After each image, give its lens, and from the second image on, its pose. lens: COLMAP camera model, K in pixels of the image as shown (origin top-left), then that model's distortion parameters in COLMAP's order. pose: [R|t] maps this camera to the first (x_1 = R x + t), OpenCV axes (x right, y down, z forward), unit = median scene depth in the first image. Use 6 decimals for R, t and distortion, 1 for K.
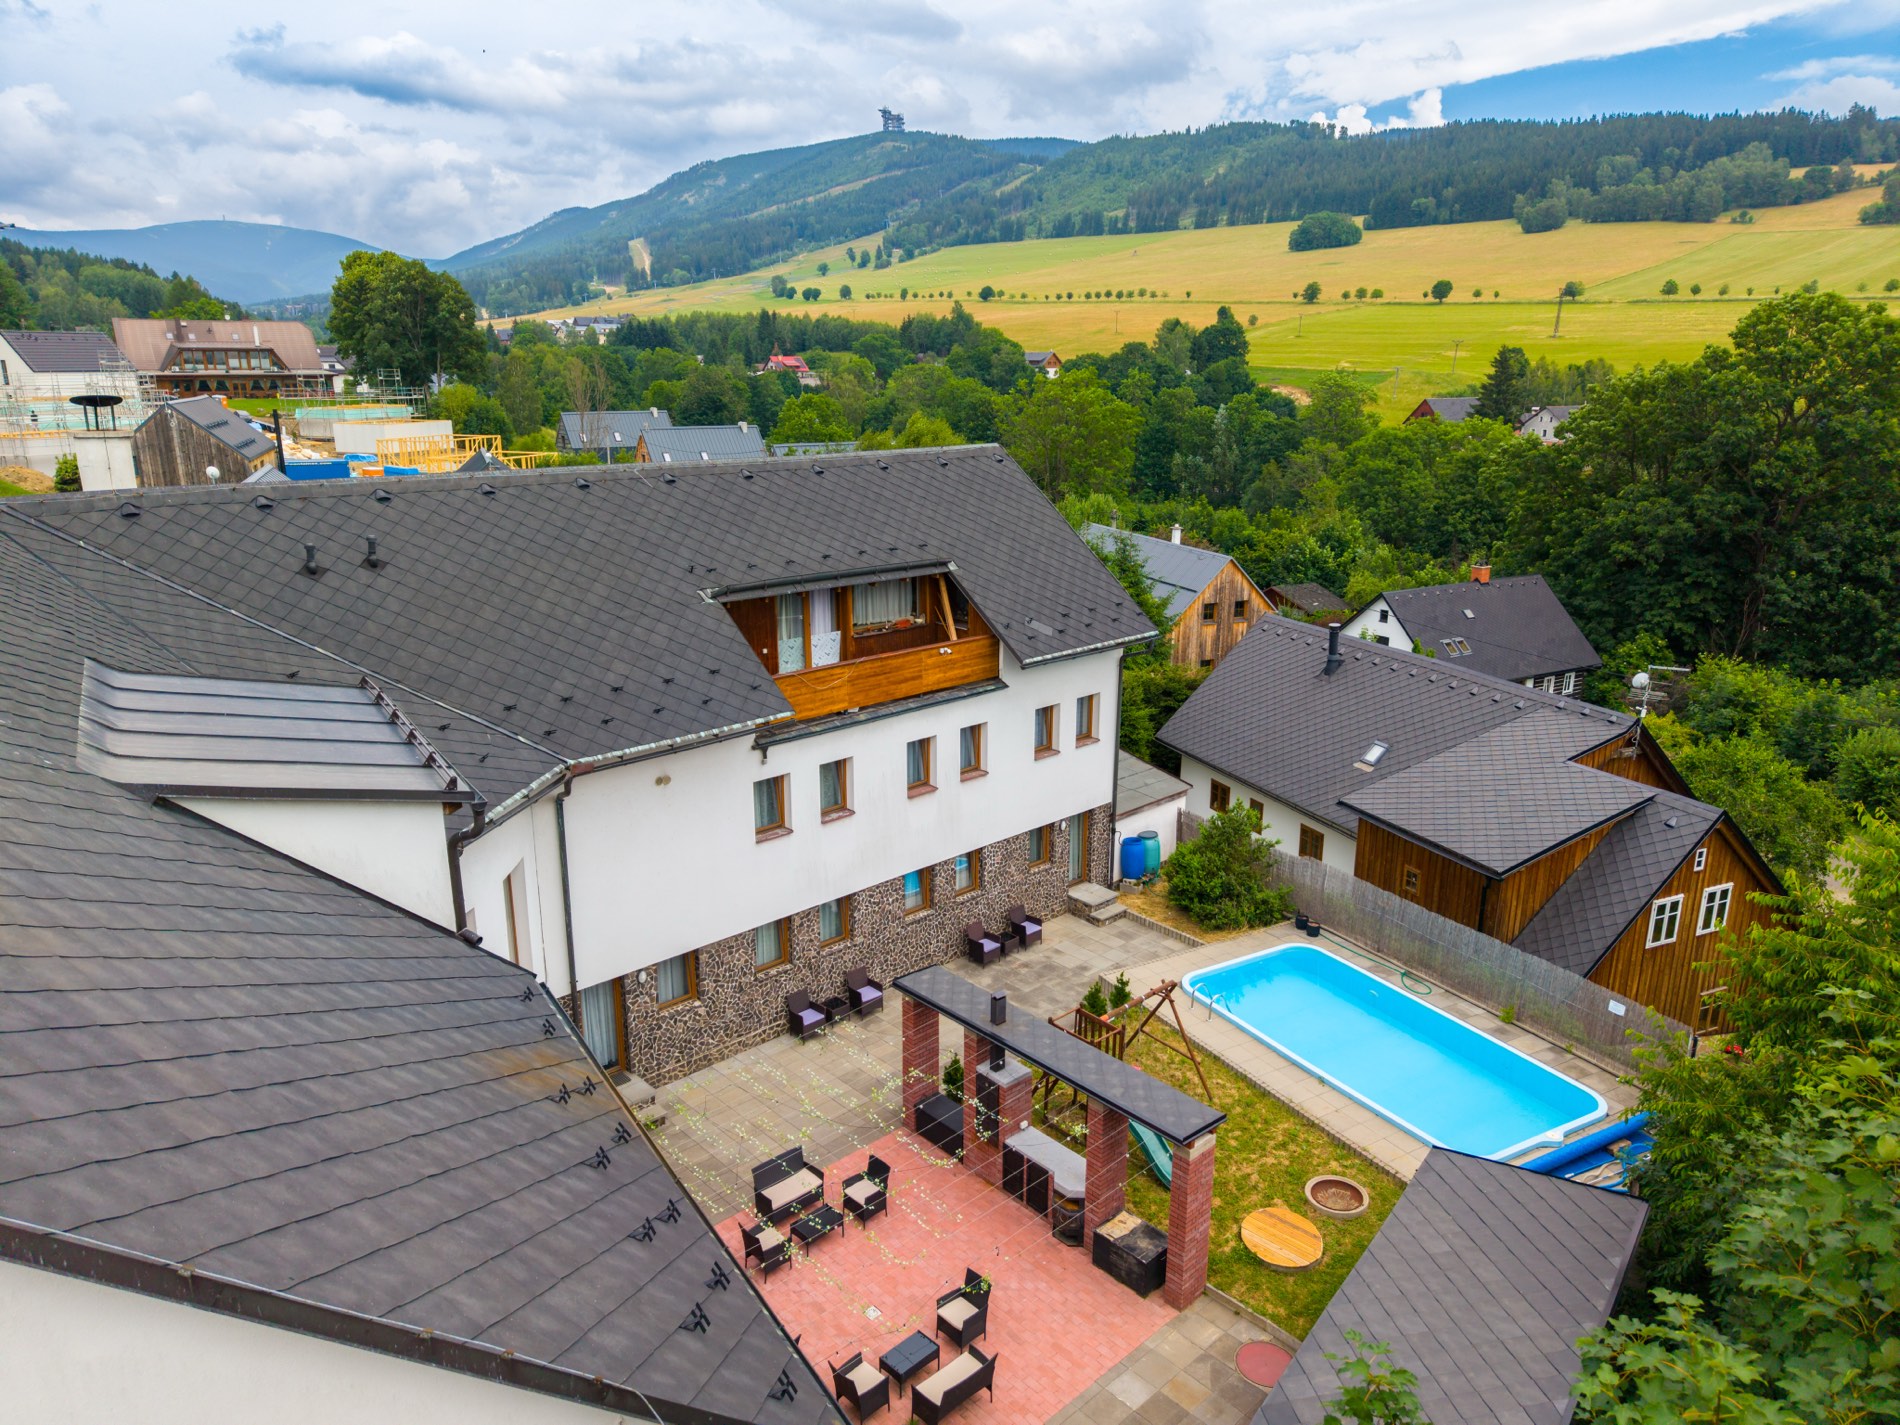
lens RADIAL K [[1261.5, 0, 950.0], [0, 1261.5, 712.5], [0, 0, 1]] dist [0.023175, -0.021414]
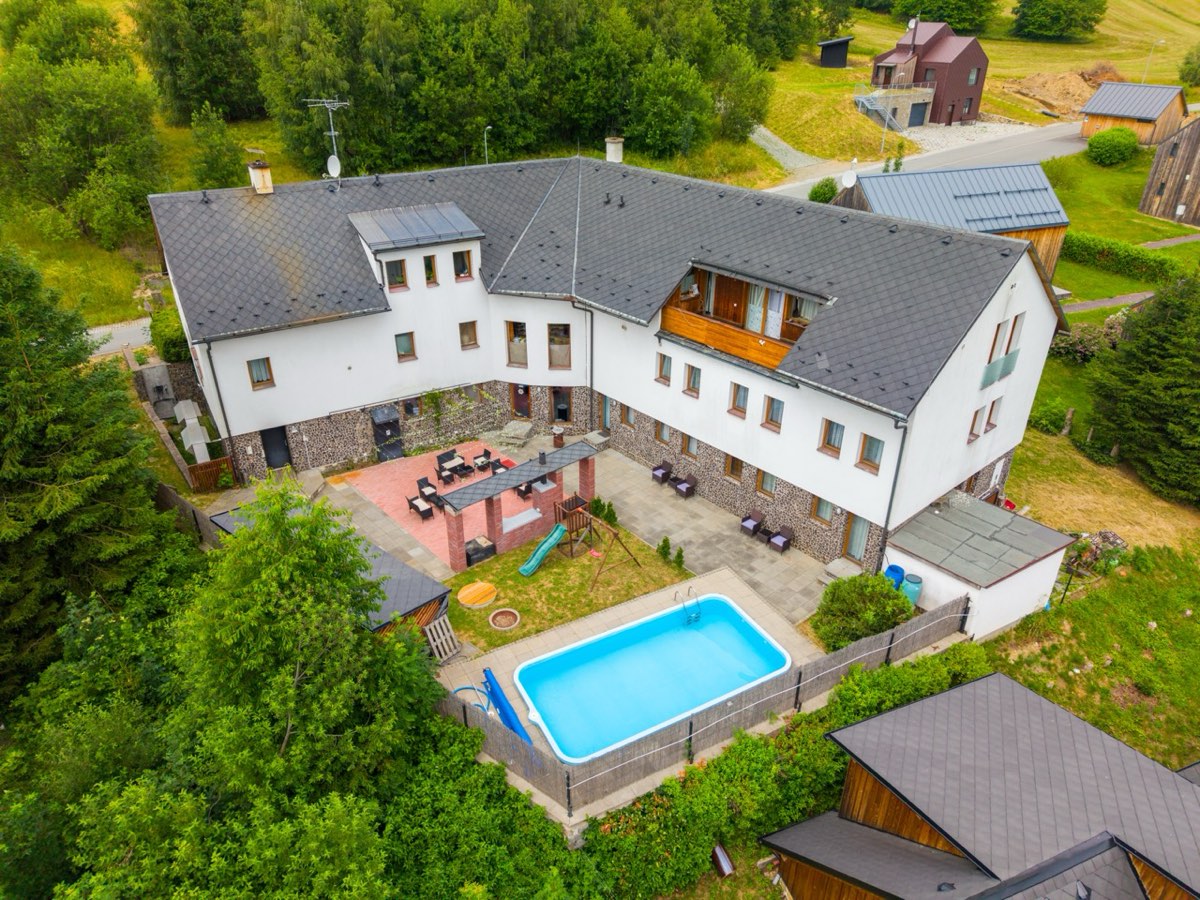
lens RADIAL K [[796.7, 0, 600.0], [0, 796.7, 450.0], [0, 0, 1]] dist [0.023175, -0.021414]
pose [[-0.029719, 0.470860, -0.881707, 0.885172], [-0.282231, 0.842251, 0.459302, -0.314918], [0.958886, 0.262495, 0.107860, 0.646435]]
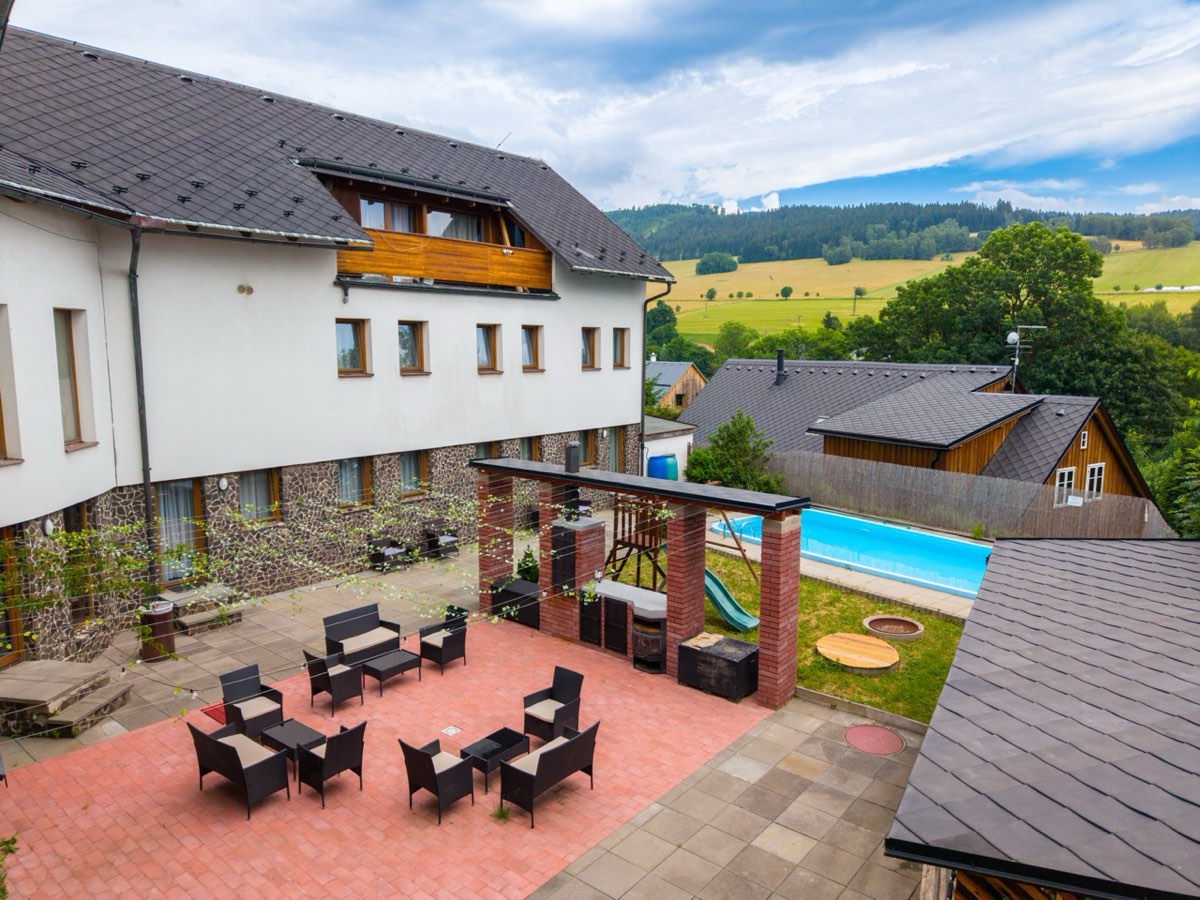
lens RADIAL K [[796.7, 0, 600.0], [0, 796.7, 450.0], [0, 0, 1]] dist [0.023175, -0.021414]
pose [[0.991373, -0.014812, 0.130232, -0.016727], [0.032541, 0.990300, -0.135084, 0.217653], [-0.126968, 0.138157, 0.982238, 0.240651]]
